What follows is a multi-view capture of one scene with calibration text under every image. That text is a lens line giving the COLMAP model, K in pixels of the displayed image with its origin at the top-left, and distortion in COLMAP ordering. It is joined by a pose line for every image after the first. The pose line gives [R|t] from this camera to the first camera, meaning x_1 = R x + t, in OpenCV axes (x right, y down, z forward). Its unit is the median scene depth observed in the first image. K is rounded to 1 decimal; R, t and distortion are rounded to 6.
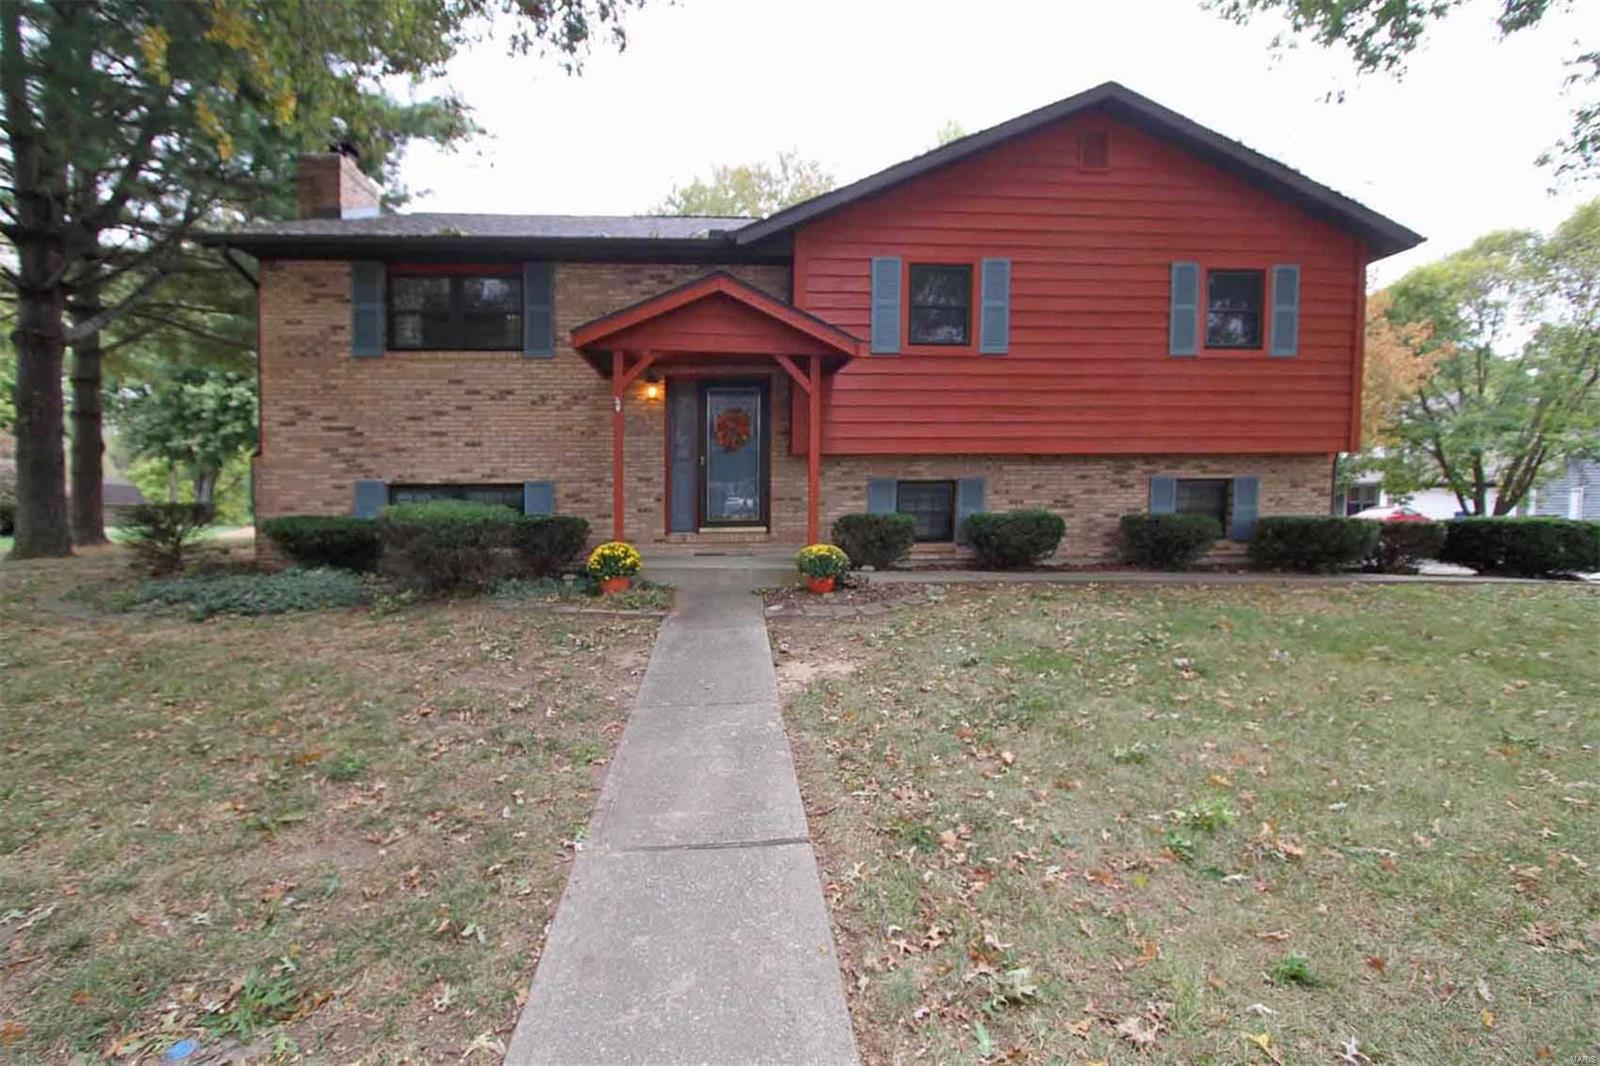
lens RADIAL K [[726.6, 0, 801.8], [0, 726.6, 517.3], [0, 0, 1]] dist [-0.014870, 0.000656]
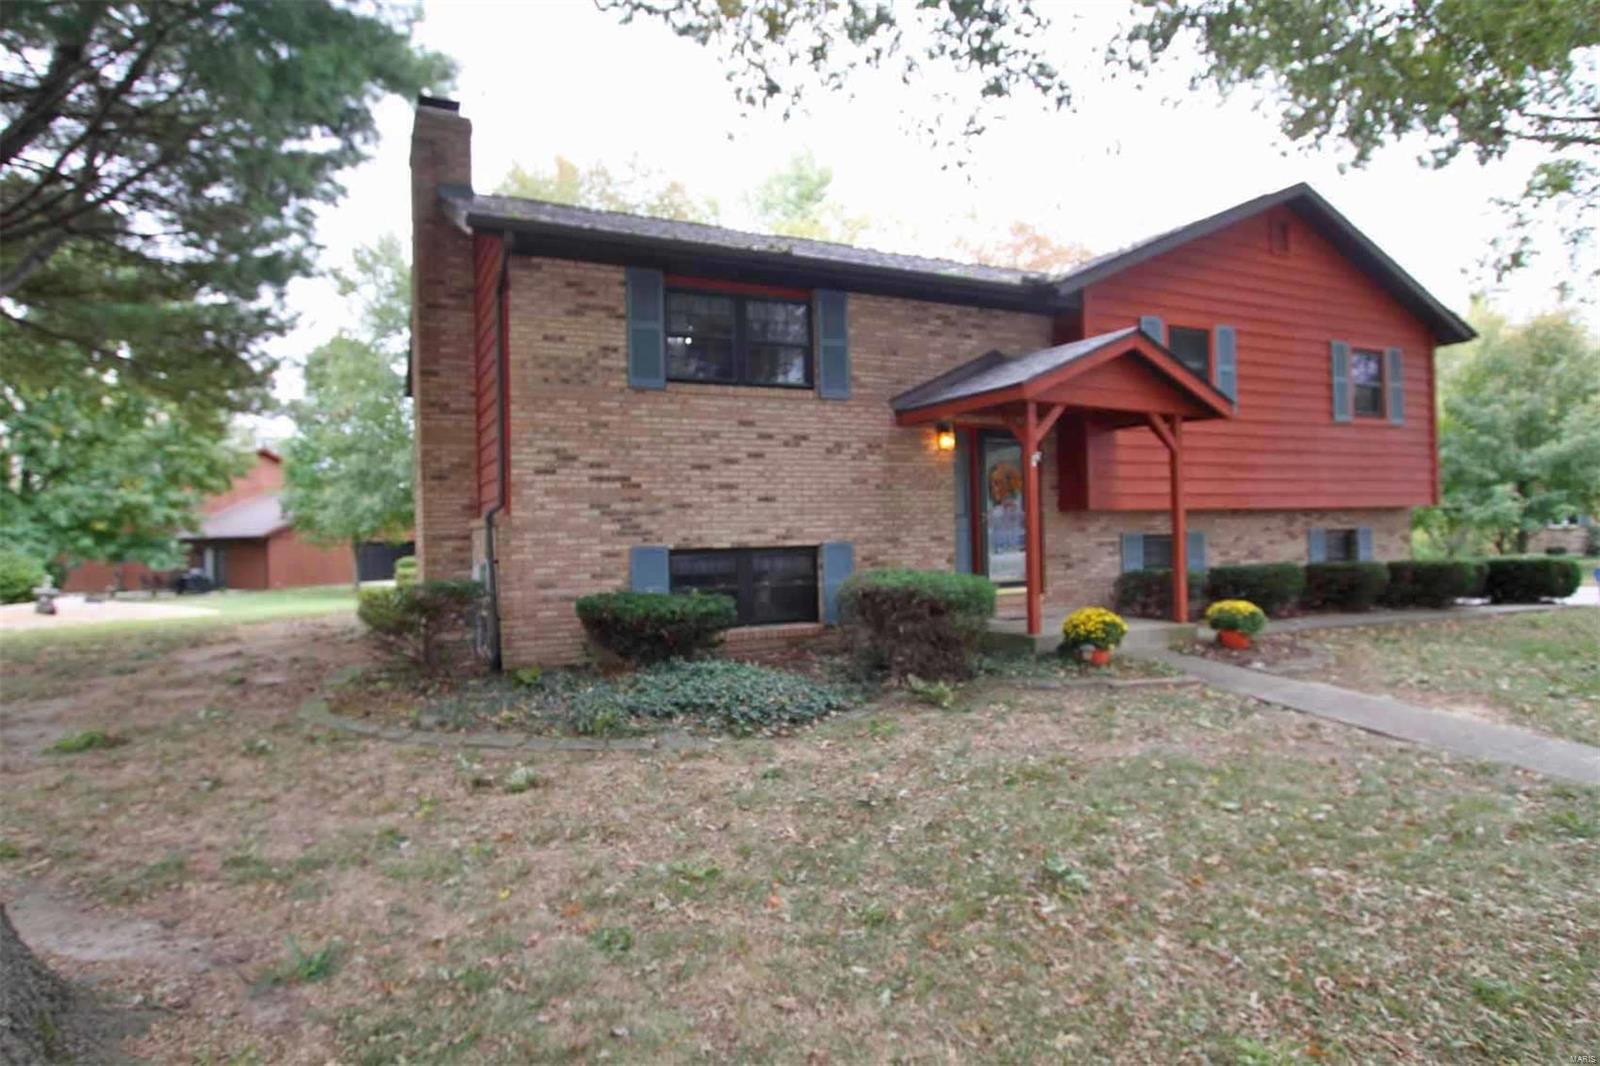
lens RADIAL K [[899.6, 0, 788.9], [0, 899.6, 530.7], [0, 0, 1]] dist [-0.017921, 0.000333]
pose [[0.921212, -0.014032, 0.388808, -0.833991], [0.035514, 0.998210, -0.048119, -0.014825], [-0.387436, 0.058136, 0.920062, 0.048432]]
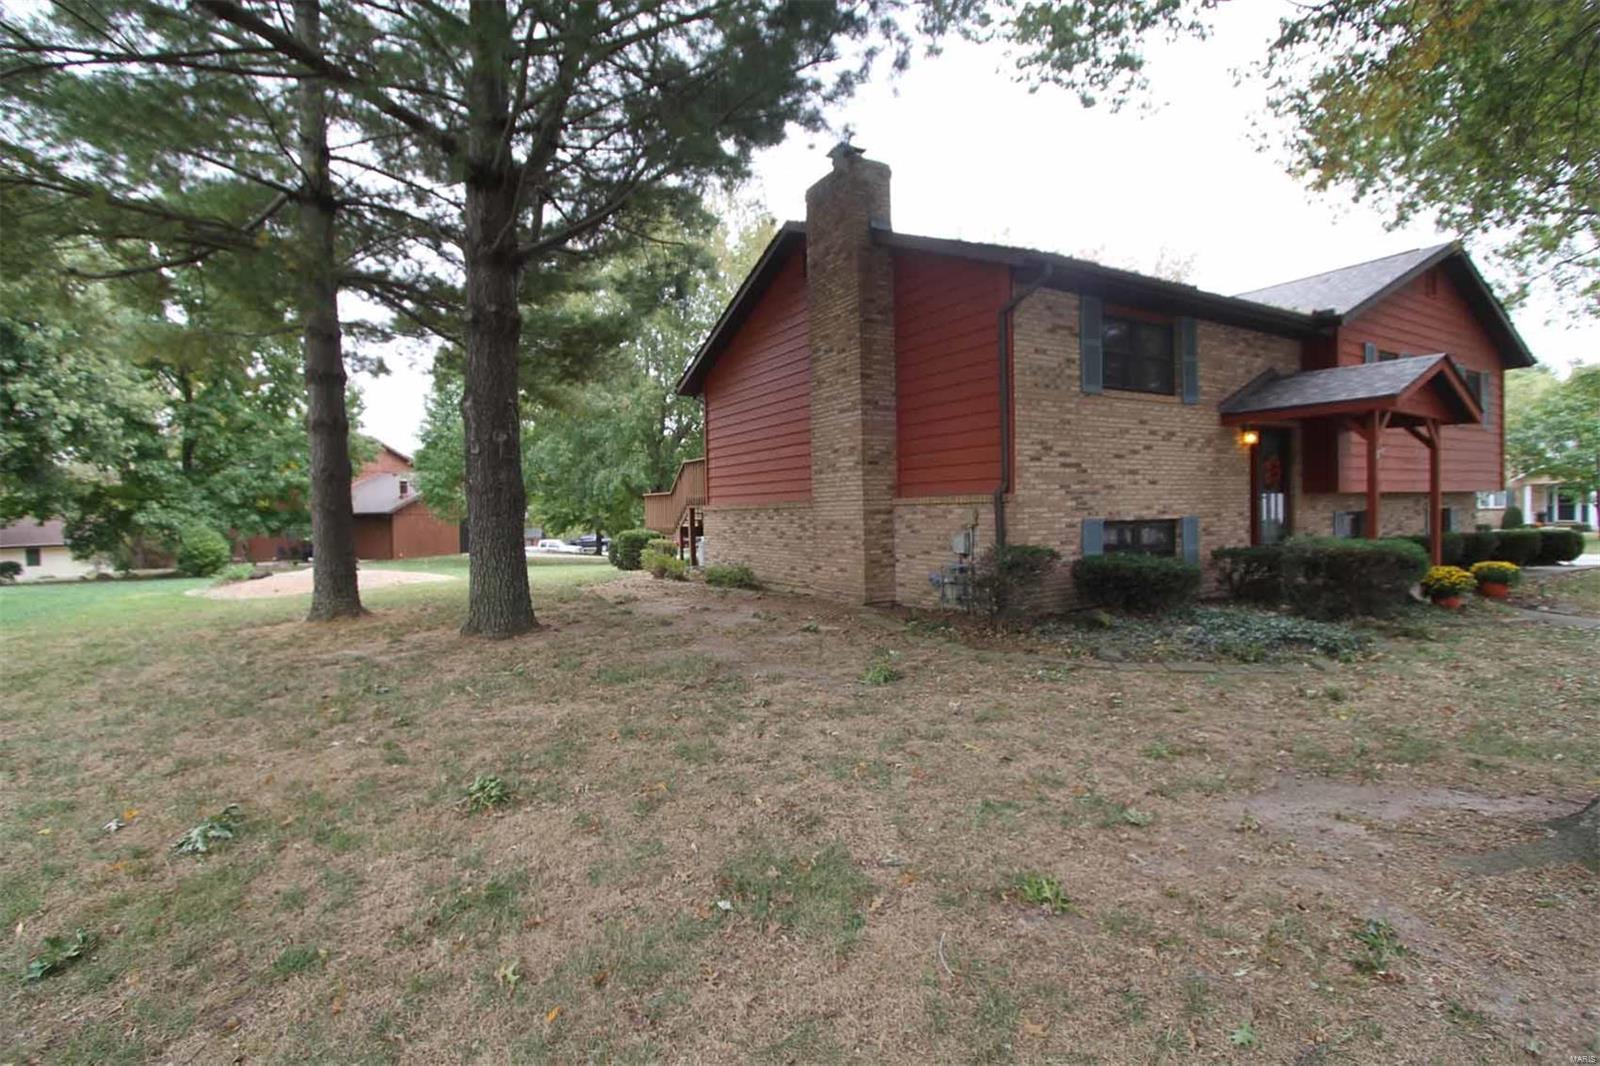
lens RADIAL K [[757.4, 0, 784.9], [0, 757.4, 529.8], [0, 0, 1]] dist [-0.013296, 0.000519]
pose [[0.883939, -0.023297, 0.467022, -1.442385], [0.036762, 0.999129, -0.019740, -0.030572], [-0.466155, 0.034618, 0.884026, 0.287841]]
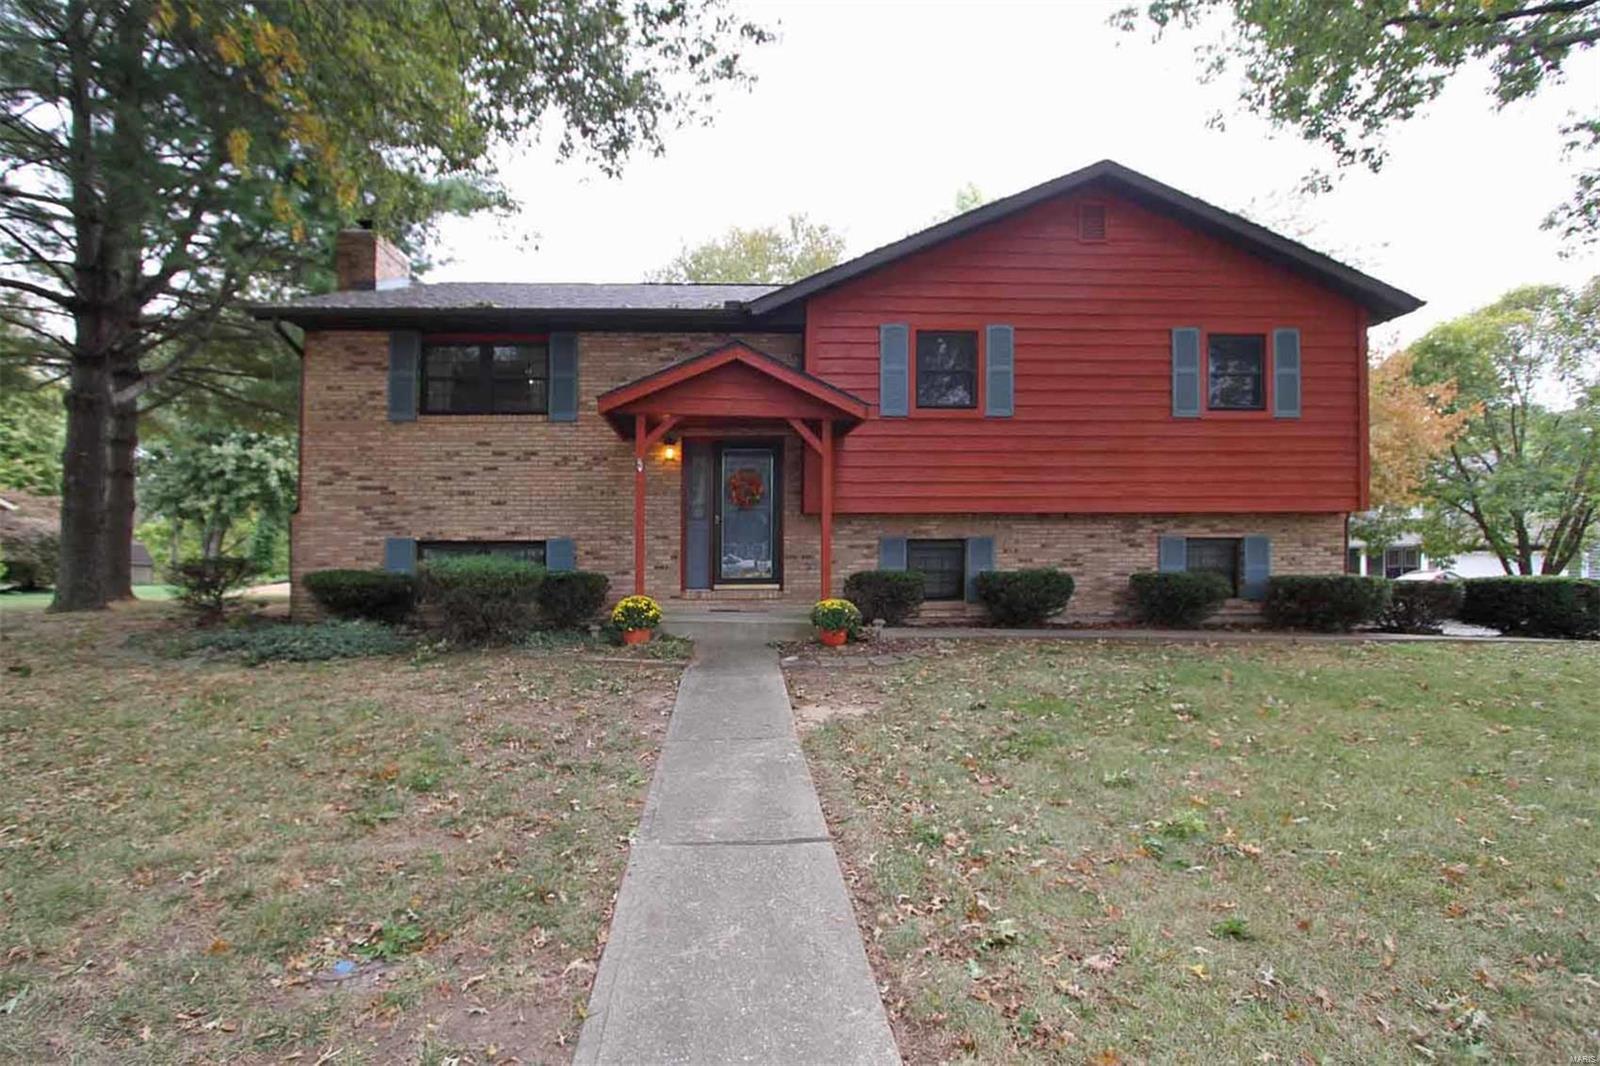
lens RADIAL K [[757.4, 0, 784.9], [0, 757.4, 529.8], [0, 0, 1]] dist [-0.013296, 0.000519]
pose [[0.999486, 0.001778, -0.032012, -0.006905], [-0.003960, 0.997664, -0.068200, 0.010022], [0.031816, 0.068292, 0.997158, -0.069722]]
